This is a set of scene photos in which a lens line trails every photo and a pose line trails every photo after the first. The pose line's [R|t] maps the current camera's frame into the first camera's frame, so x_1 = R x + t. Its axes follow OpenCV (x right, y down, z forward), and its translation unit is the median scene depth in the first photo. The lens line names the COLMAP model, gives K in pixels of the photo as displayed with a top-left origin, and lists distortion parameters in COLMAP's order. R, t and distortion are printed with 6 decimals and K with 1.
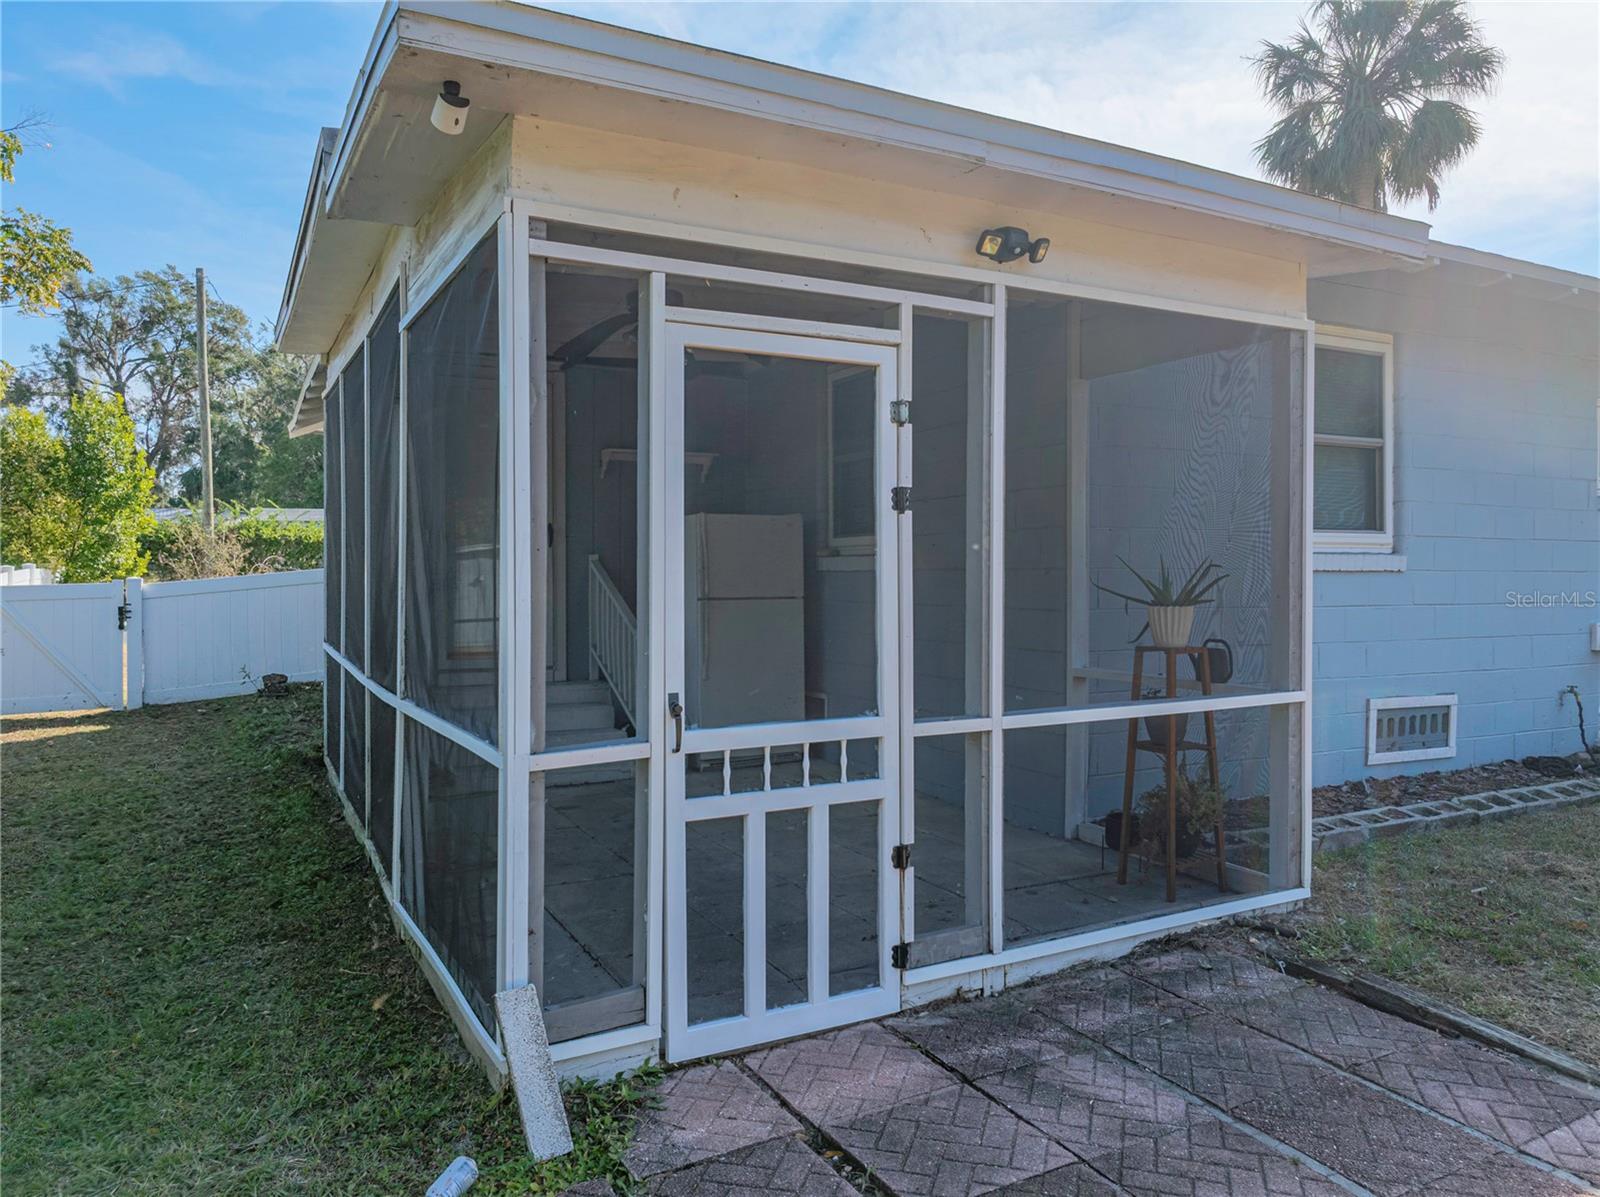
lens RADIAL K [[1120.5, 0, 800.0], [0, 1120.5, 598.5], [0, 0, 1]] dist [-0.035145, 0.003670]
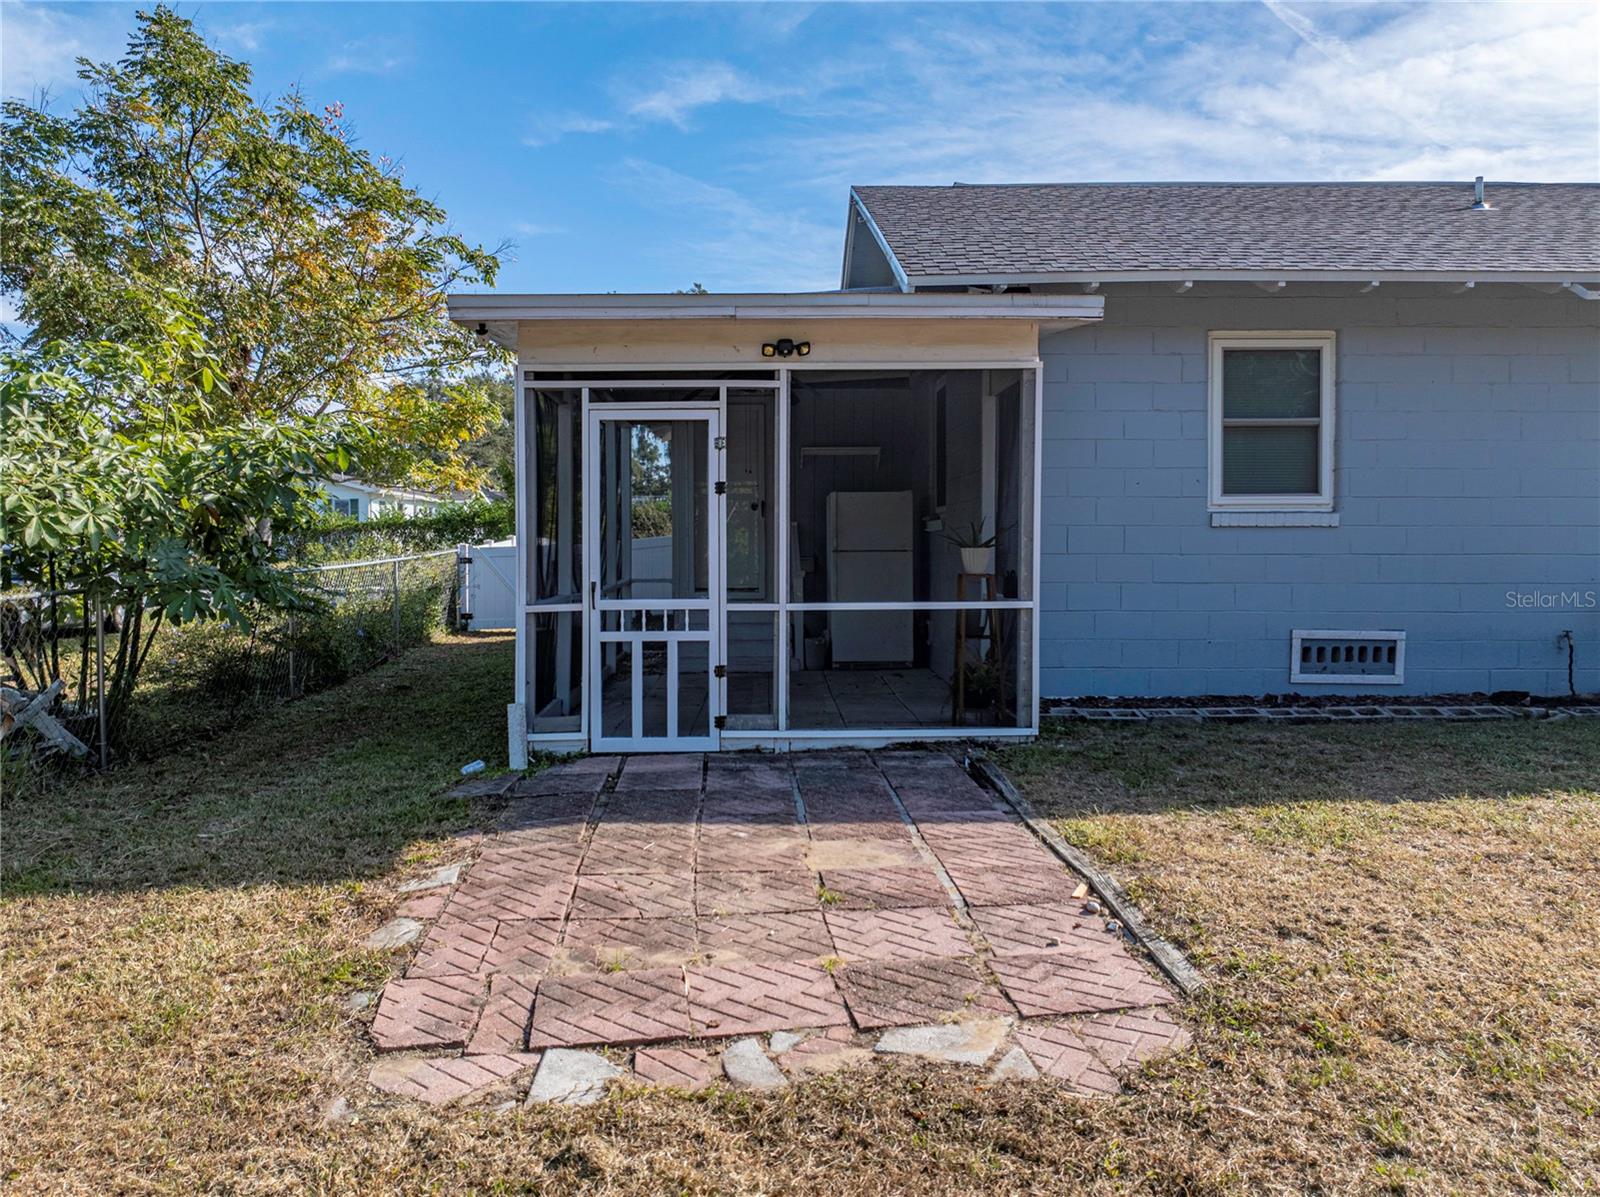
lens RADIAL K [[1157.2, 0, 805.1], [0, 1157.2, 608.9], [0, 0, 1]] dist [-0.035683, 0.027820]
pose [[0.896465, 0.020014, -0.442663, 1.117312], [-0.006553, 0.999469, 0.031919, 0.056419], [0.443067, -0.025714, 0.896120, -0.742668]]
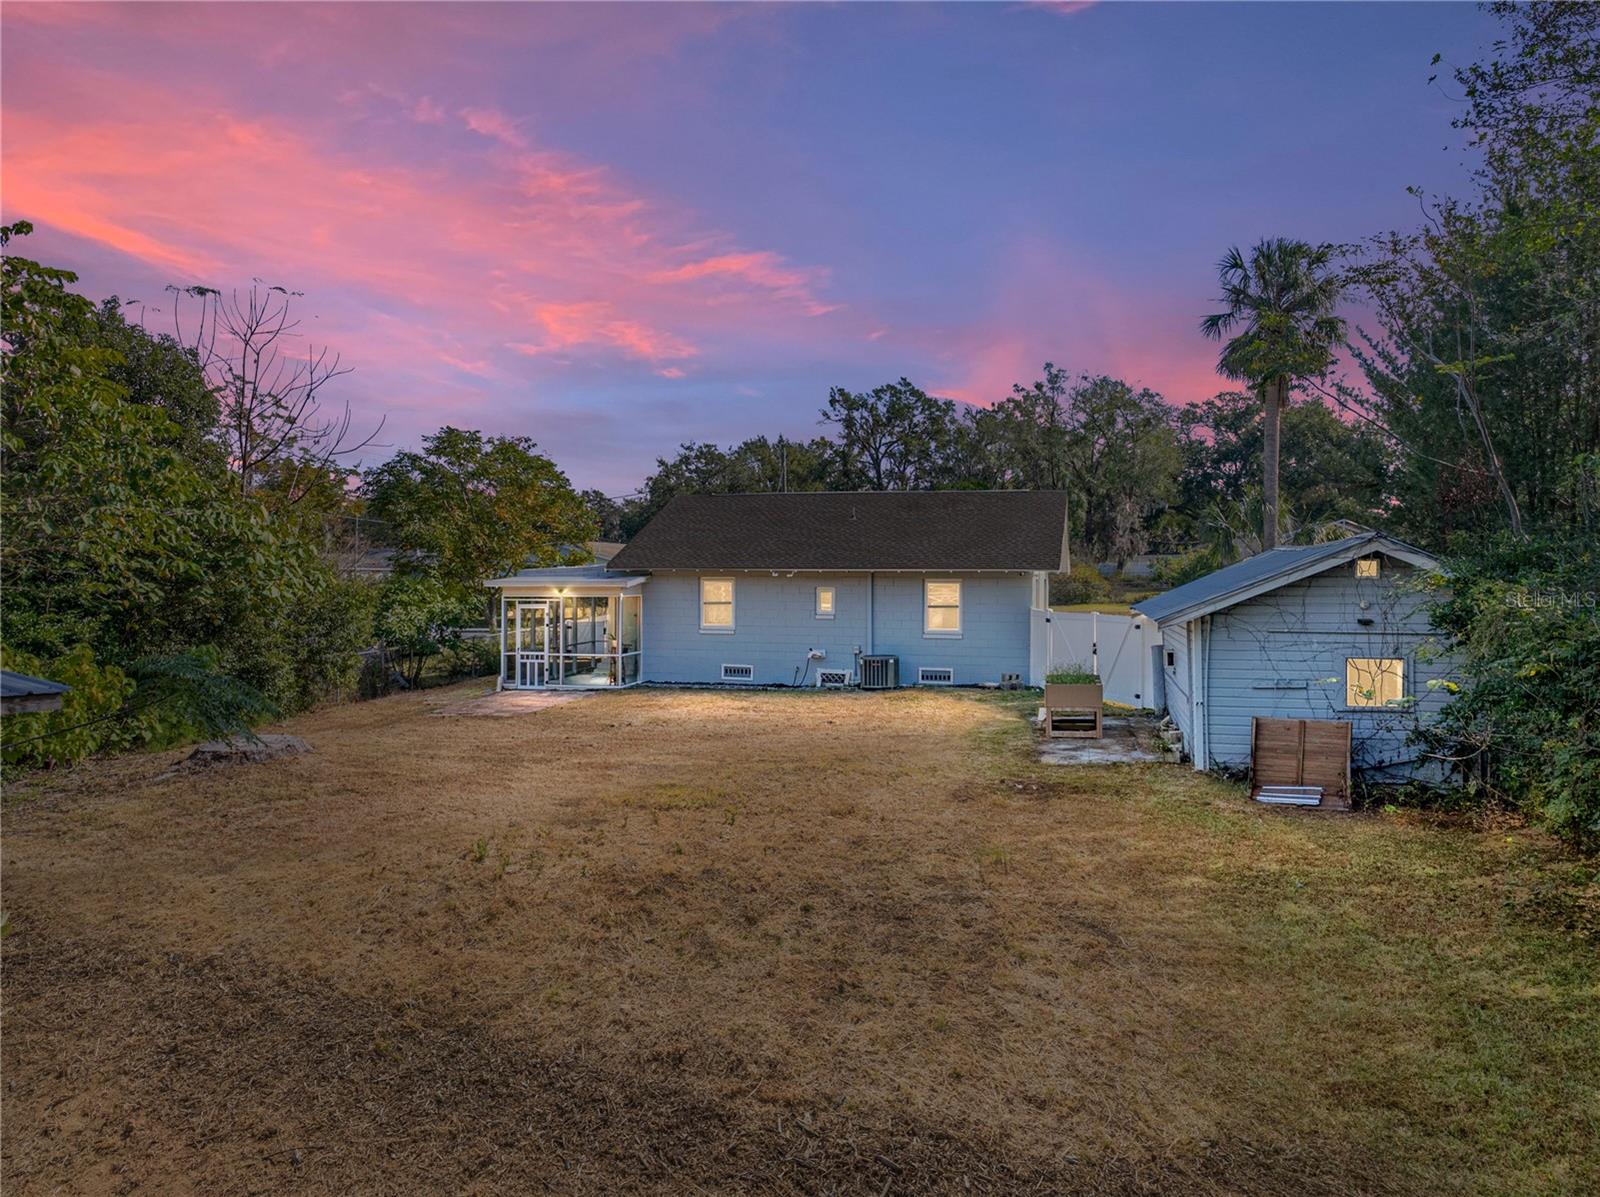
lens RADIAL K [[1157.2, 0, 805.1], [0, 1157.2, 608.9], [0, 0, 1]] dist [-0.035683, 0.027820]
pose [[0.758348, 0.011298, -0.651751, 6.847408], [-0.017037, 0.999852, -0.002491, -0.214466], [0.651627, 0.012992, 0.758429, -4.048605]]
